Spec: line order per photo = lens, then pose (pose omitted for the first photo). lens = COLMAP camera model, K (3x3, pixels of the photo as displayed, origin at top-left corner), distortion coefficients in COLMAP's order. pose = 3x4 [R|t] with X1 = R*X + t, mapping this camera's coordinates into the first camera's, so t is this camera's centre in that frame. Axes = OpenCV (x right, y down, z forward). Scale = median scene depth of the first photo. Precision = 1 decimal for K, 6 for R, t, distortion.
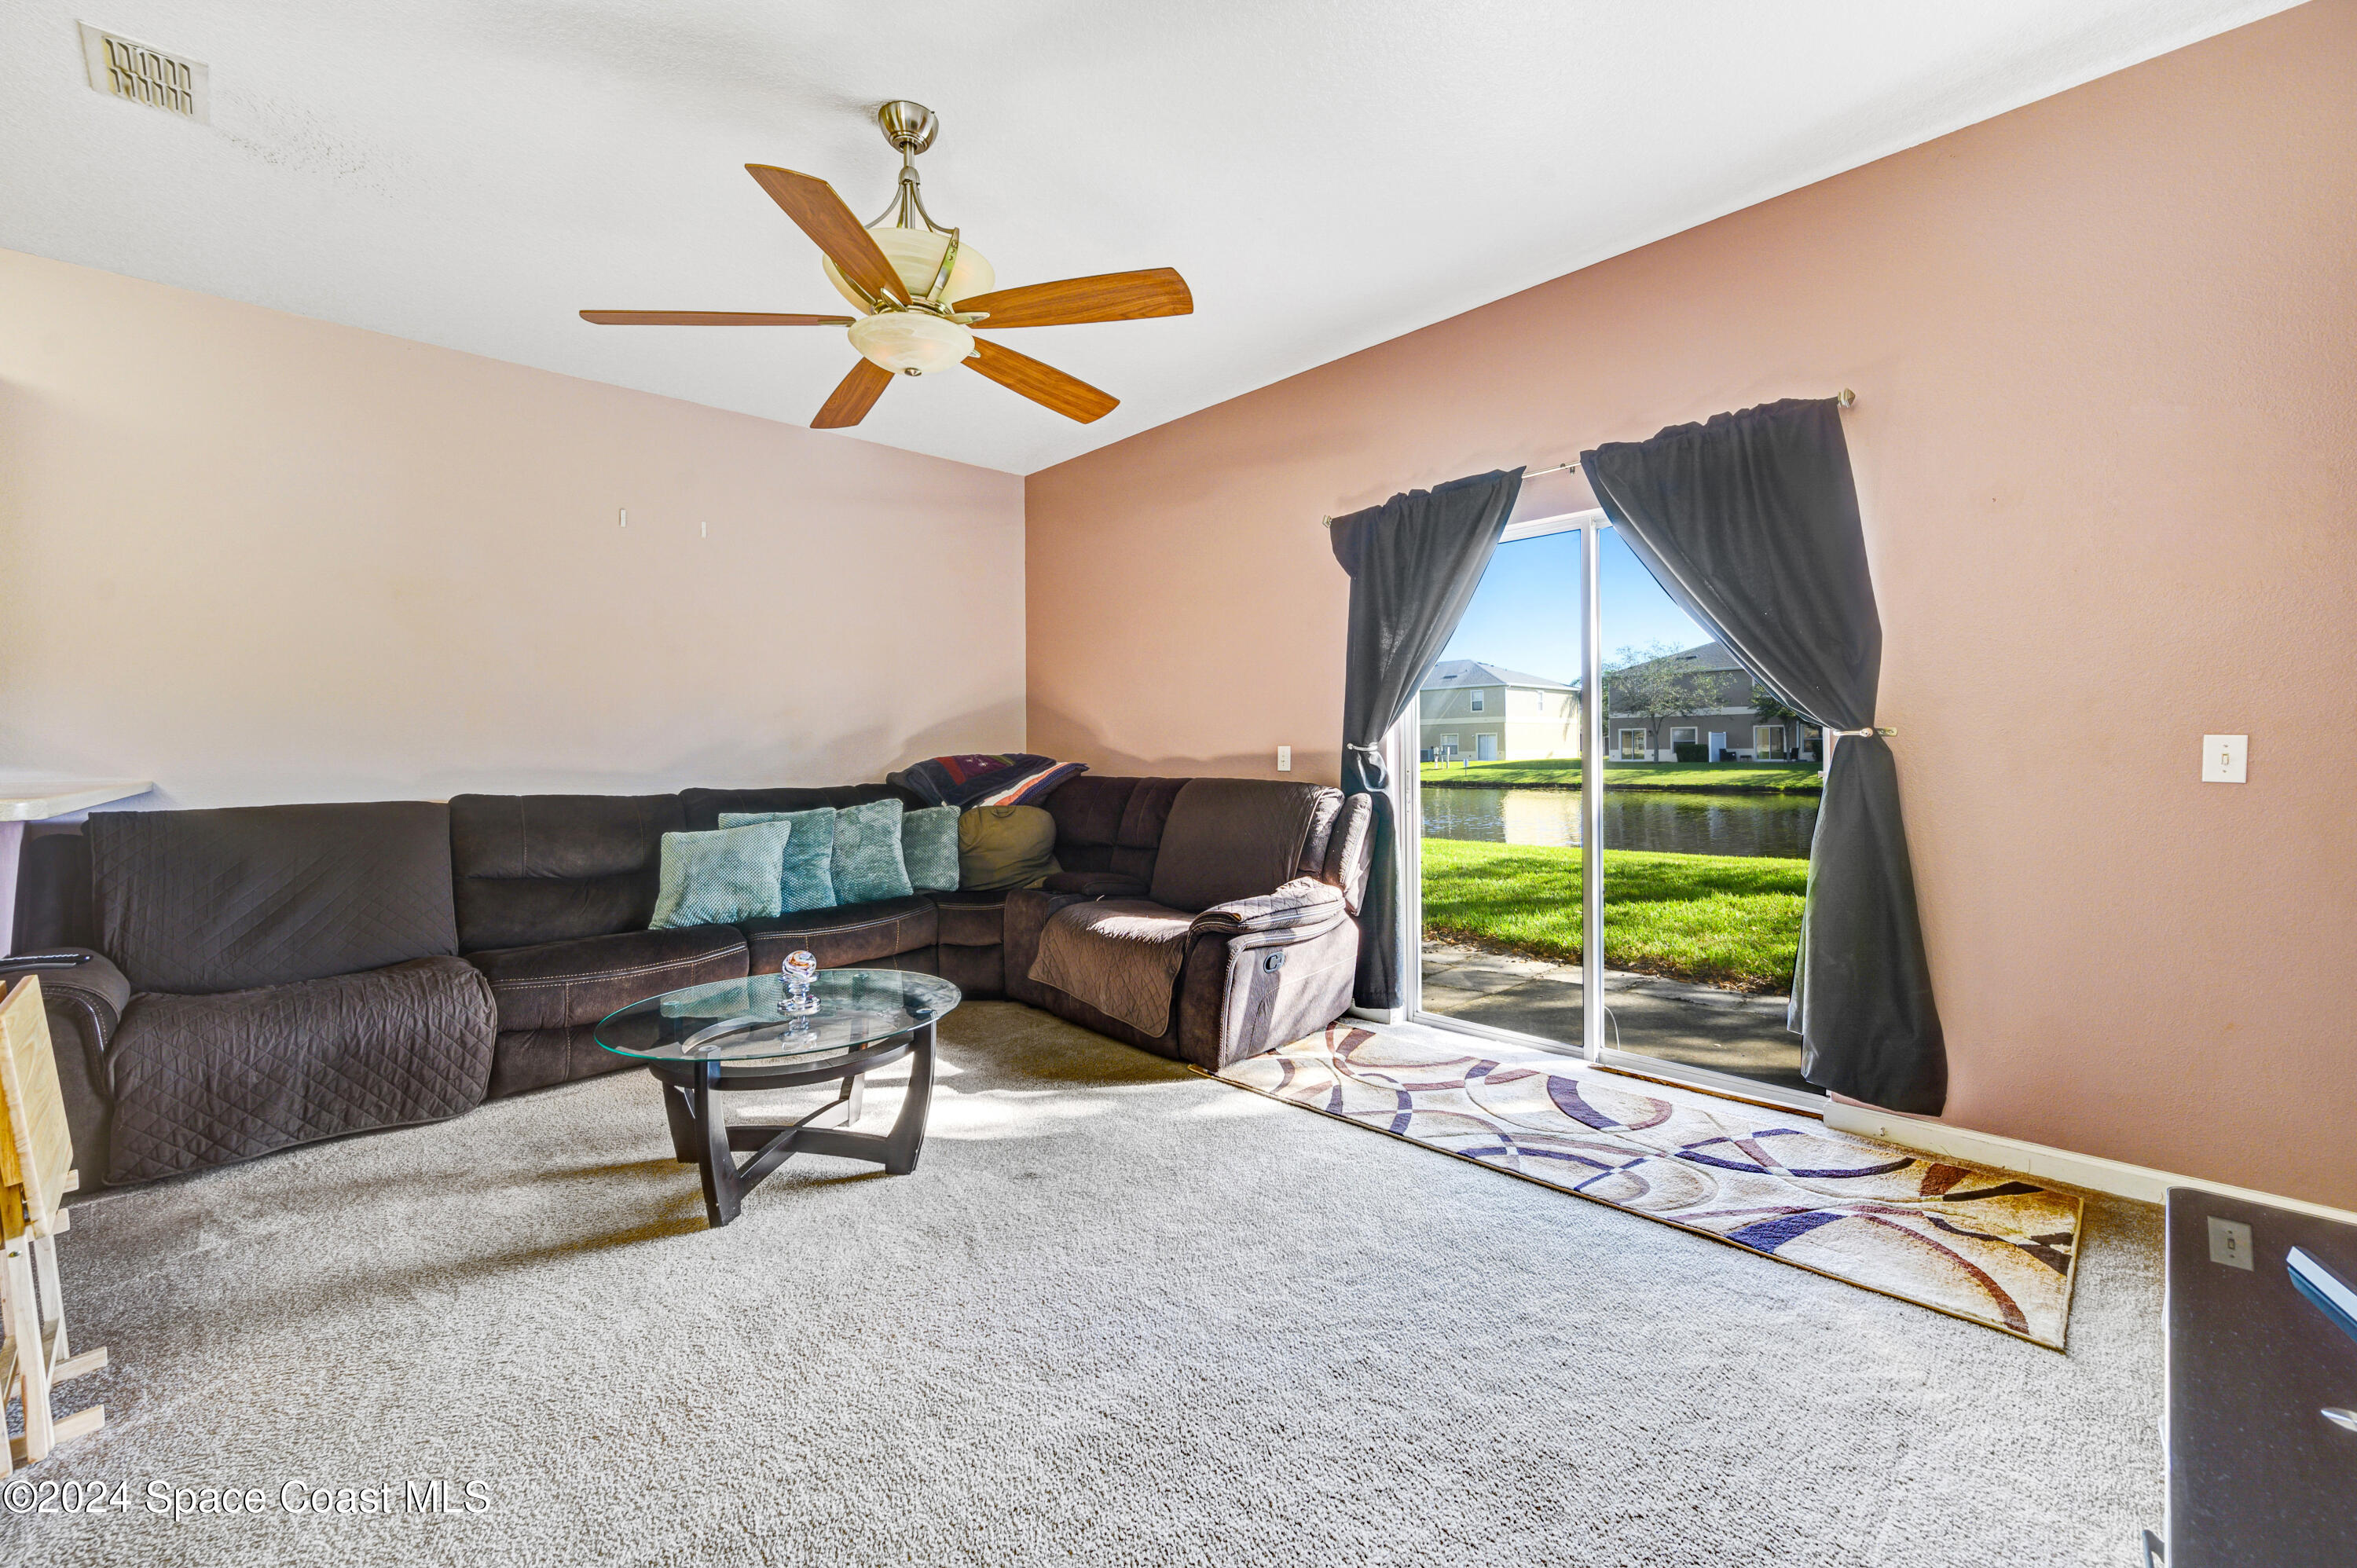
lens RADIAL K [[944.8, 0, 1142.5], [0, 944.8, 752.2], [0, 0, 1]] dist [-0.000561, -0.000162]
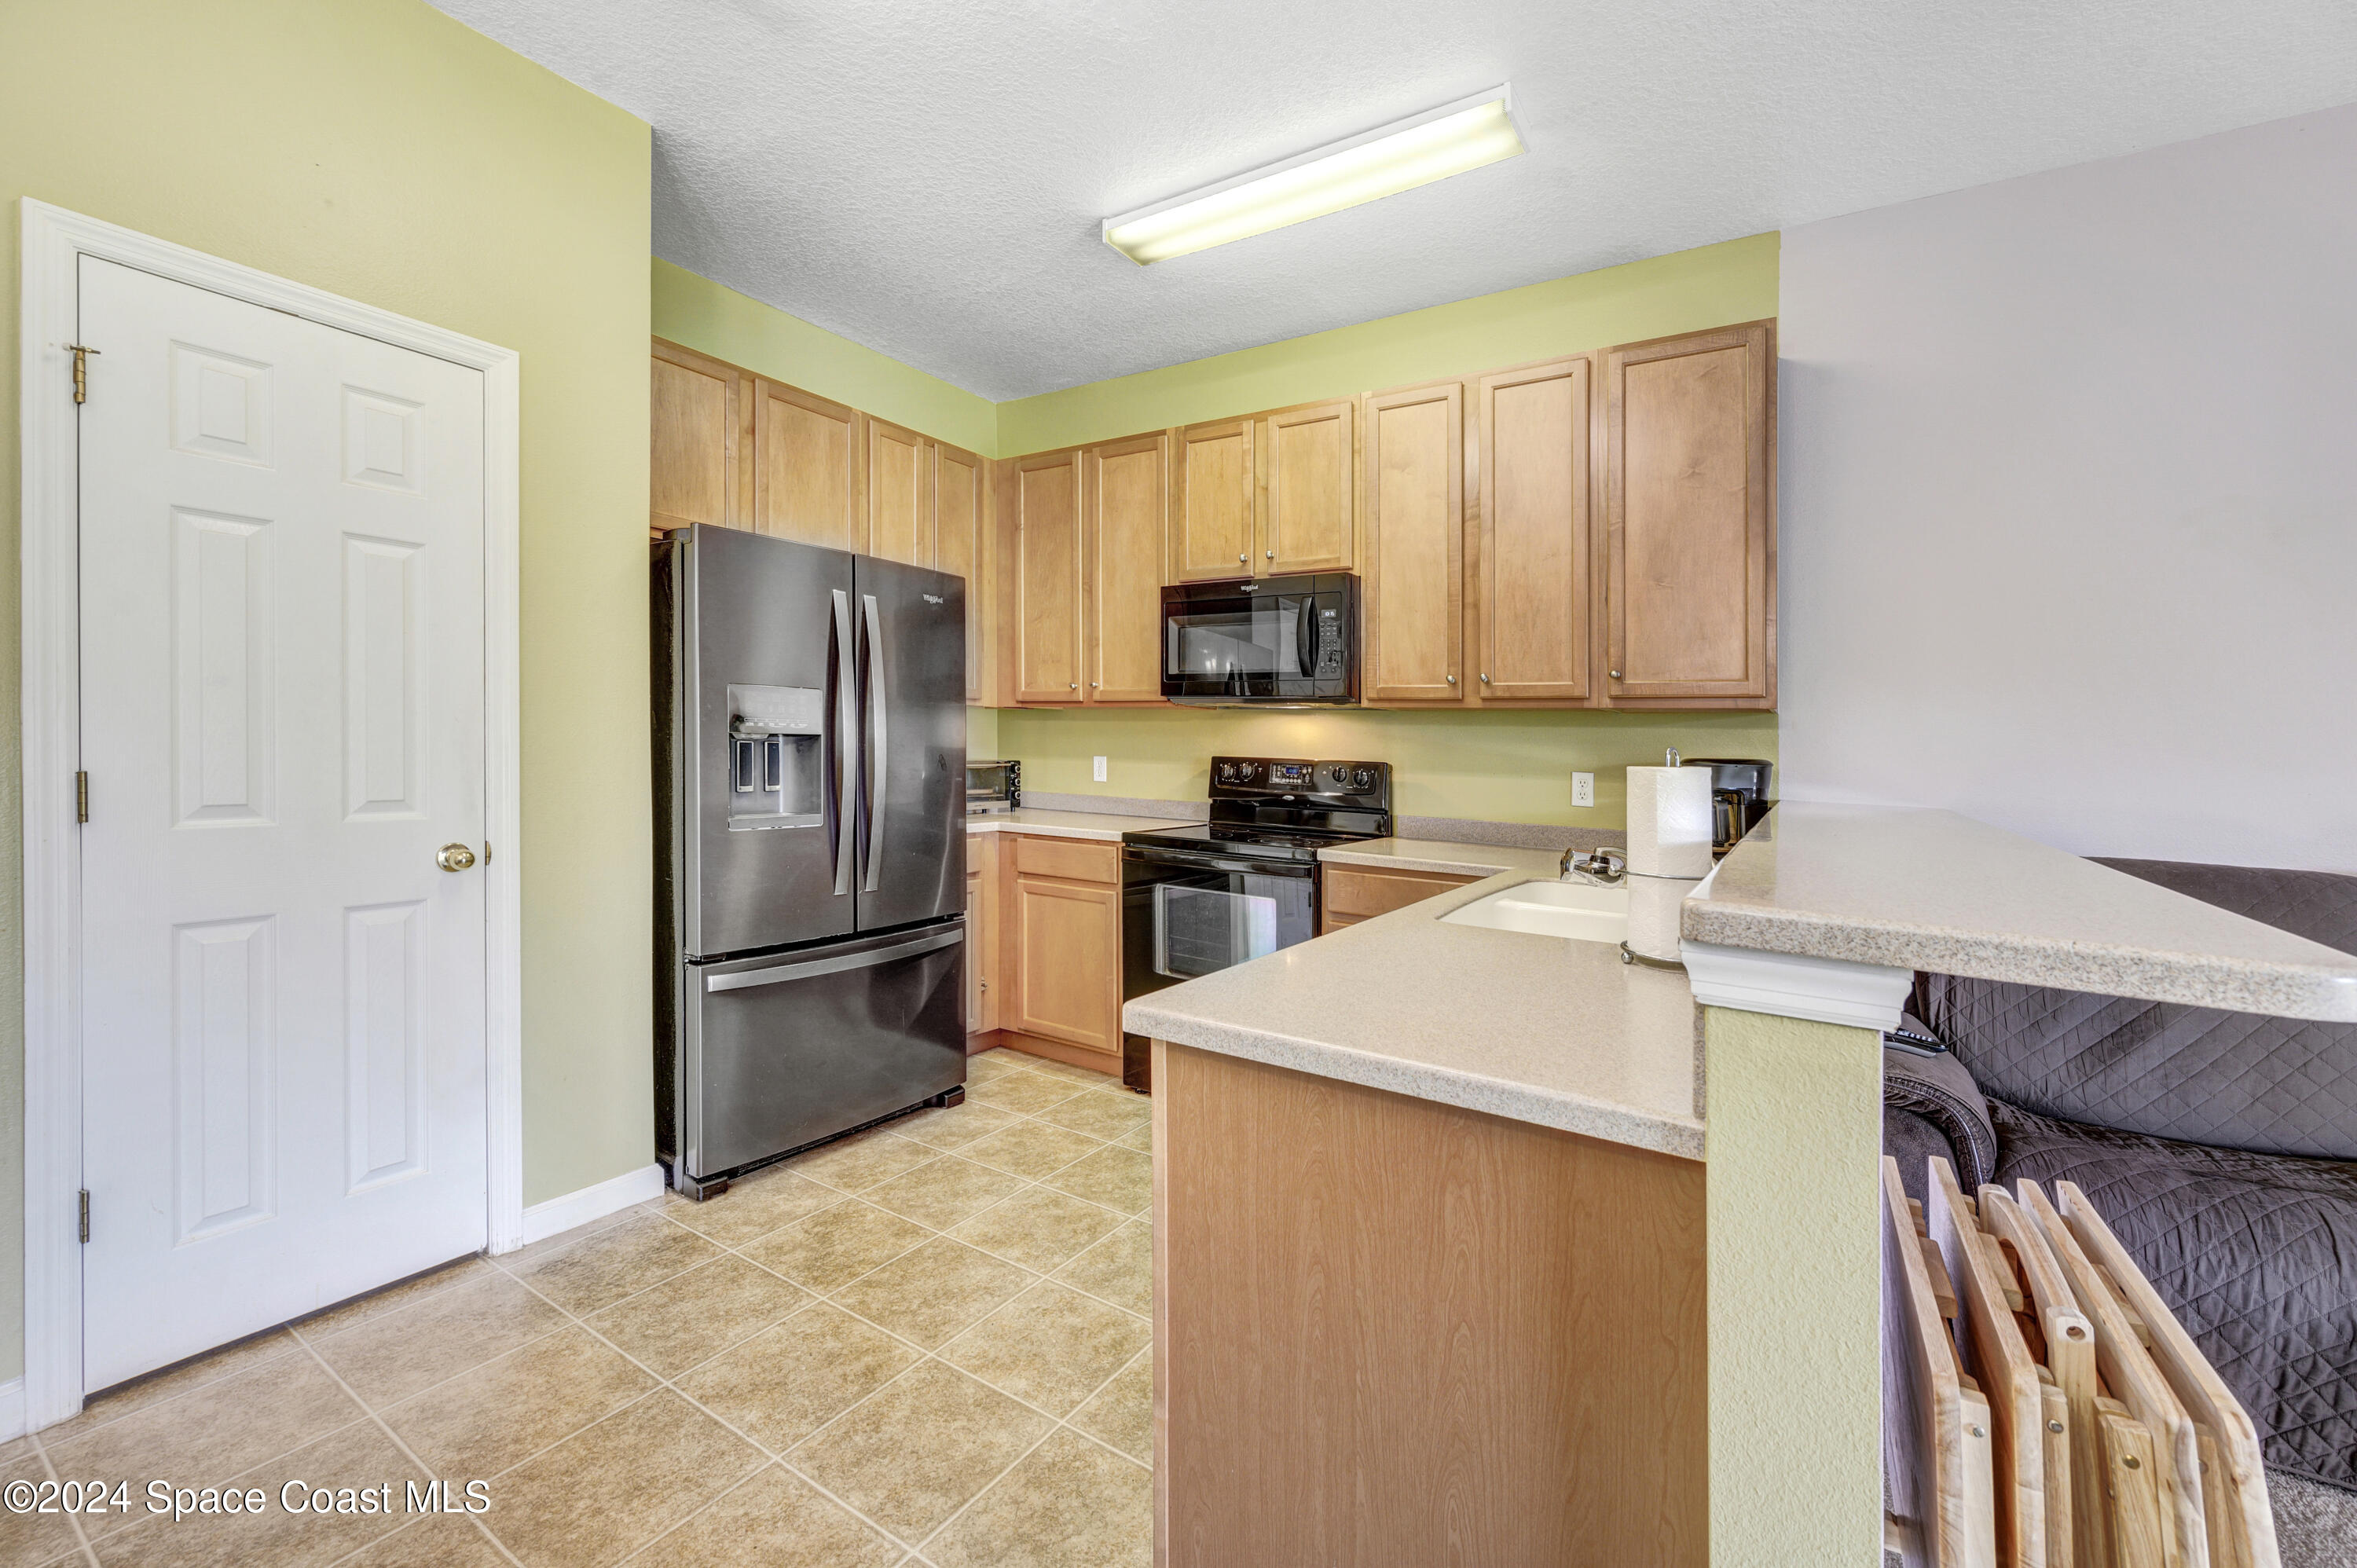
lens RADIAL K [[956.3, 0, 1204.8], [0, 956.3, 745.5], [0, 0, 1]] dist [-0.000394, 0.000115]
pose [[0.241517, 0.022040, -0.970146, -0.339280], [-0.030997, 0.999407, 0.014988, -0.018174], [0.969901, 0.026451, 0.242057, 0.138465]]
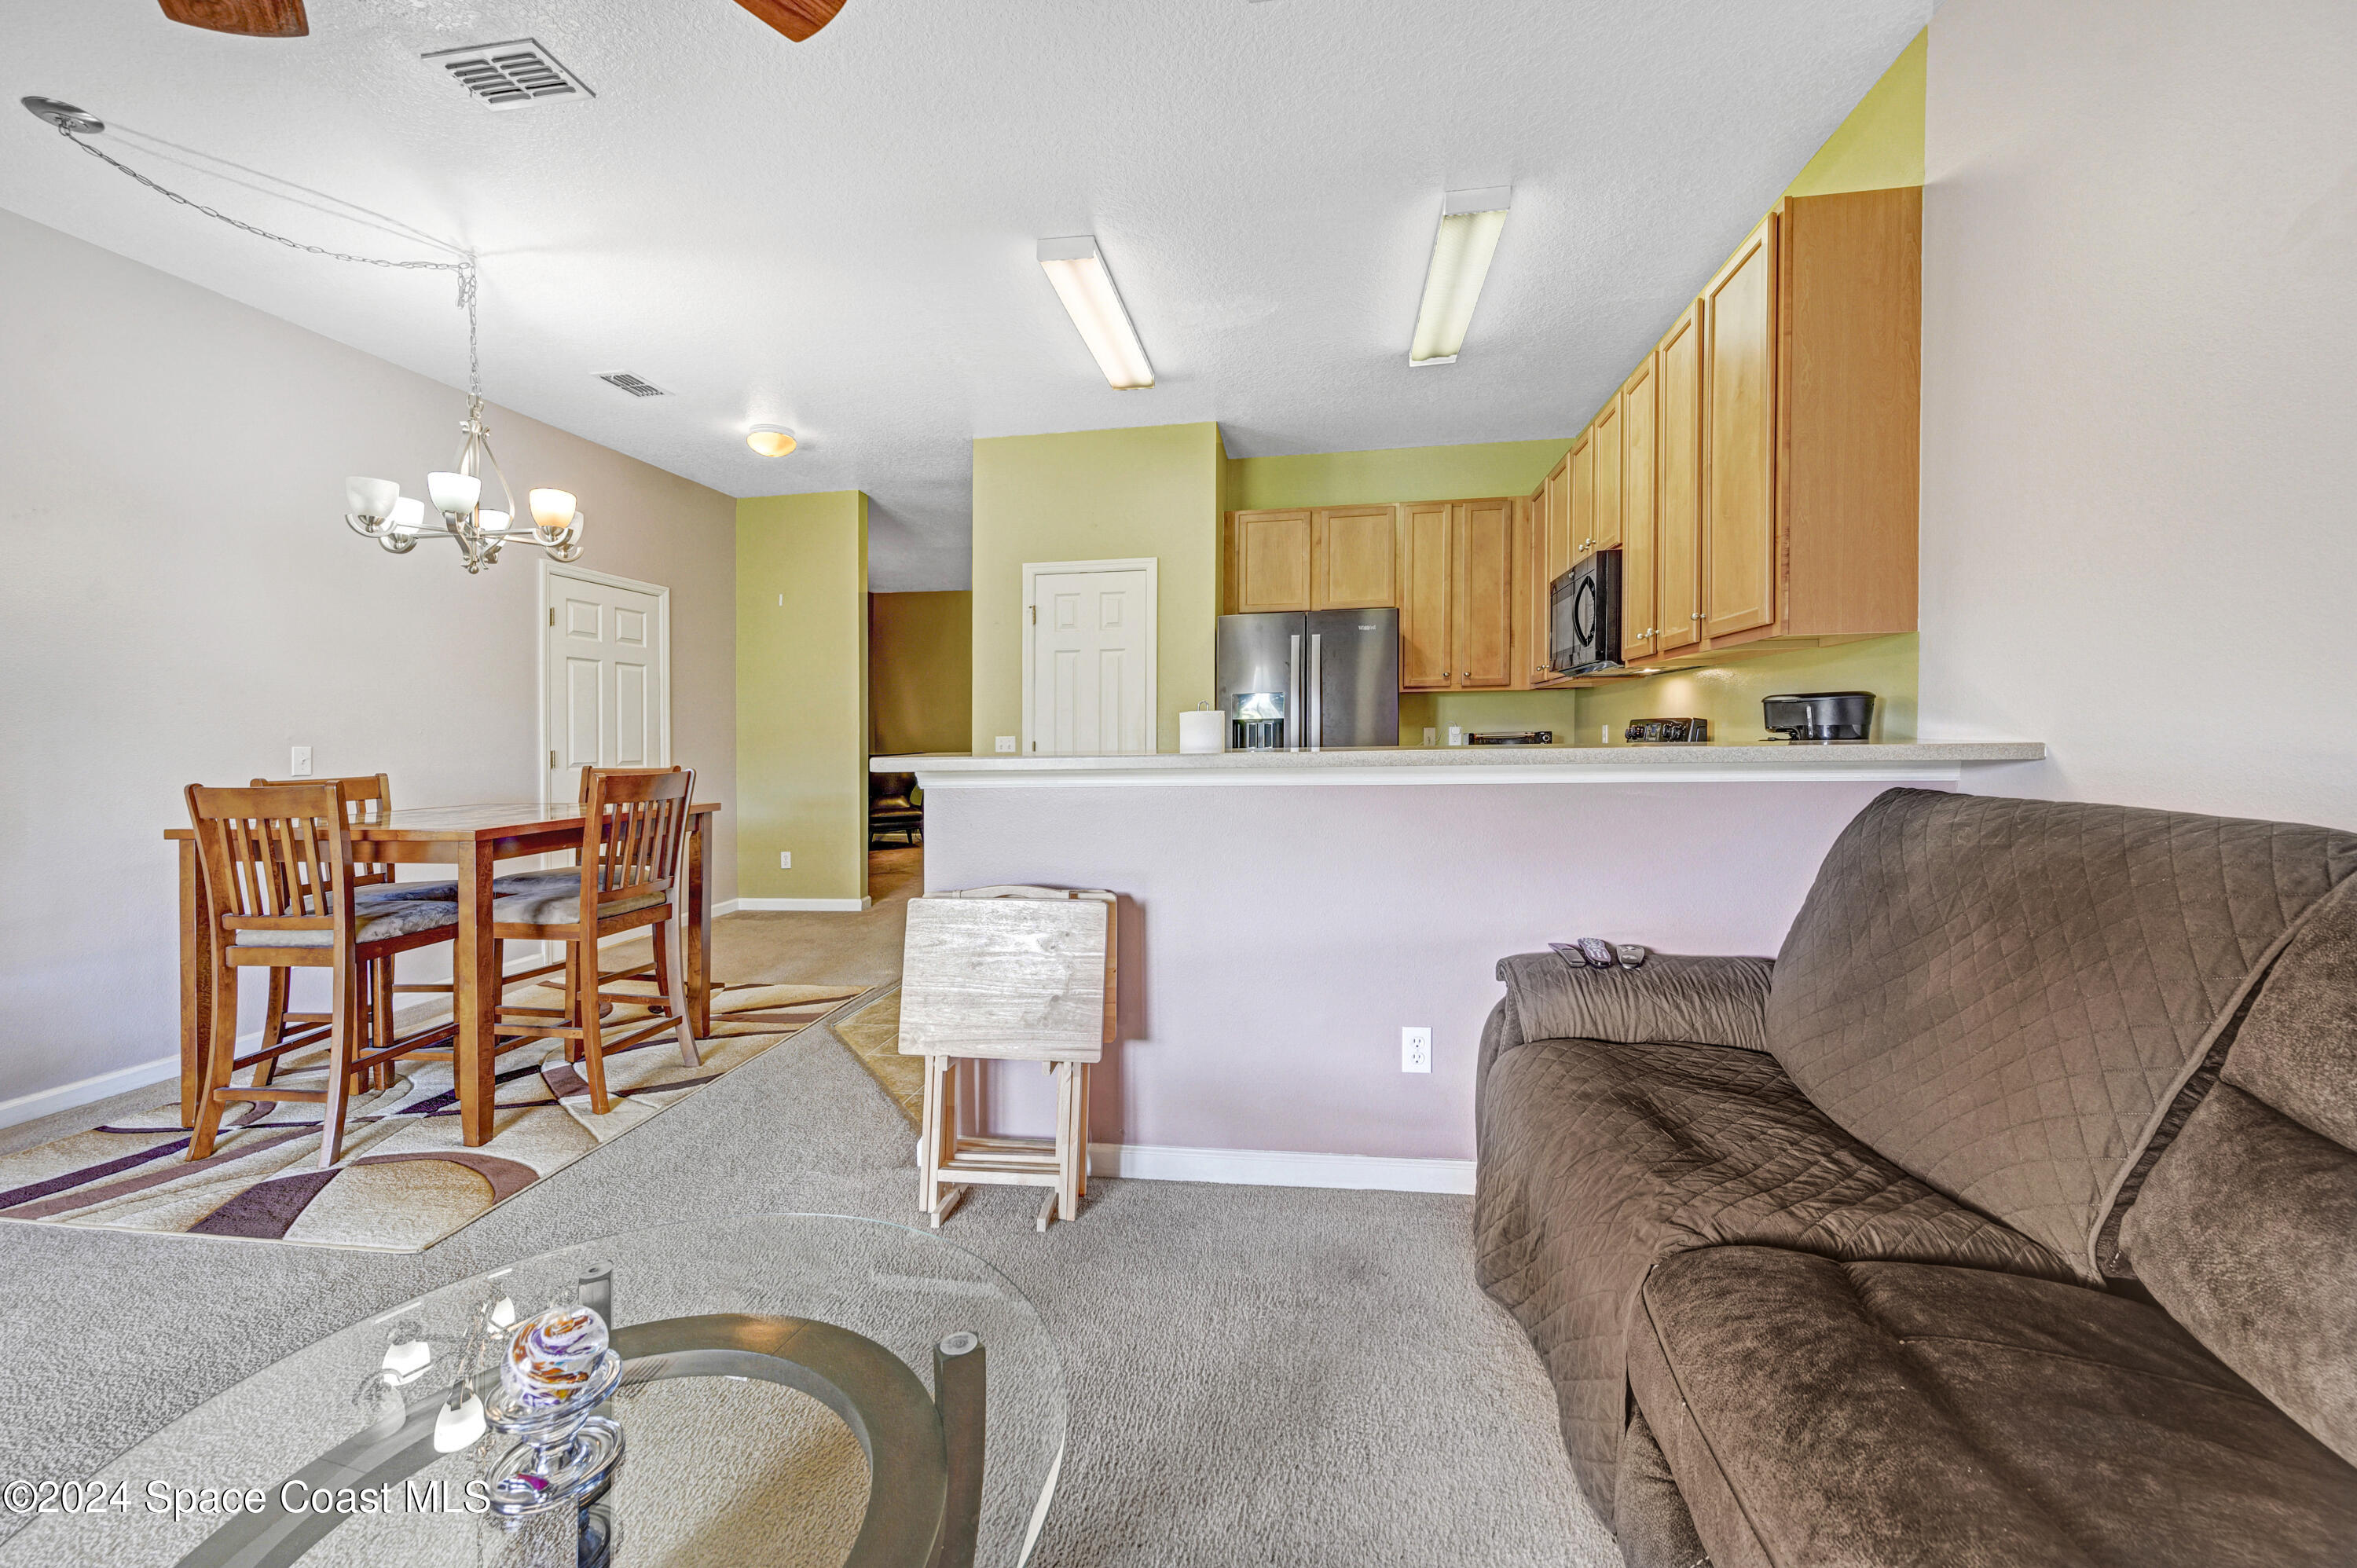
lens RADIAL K [[981.6, 0, 1219.6], [0, 981.6, 716.9], [0, 0, 1]] dist [0.001462, 0.000116]
pose [[-0.781589, 0.015394, -0.623604, -0.219512], [0.027477, 0.999575, -0.009762, 0.002069], [0.623189, -0.024764, -0.781679, 0.991984]]
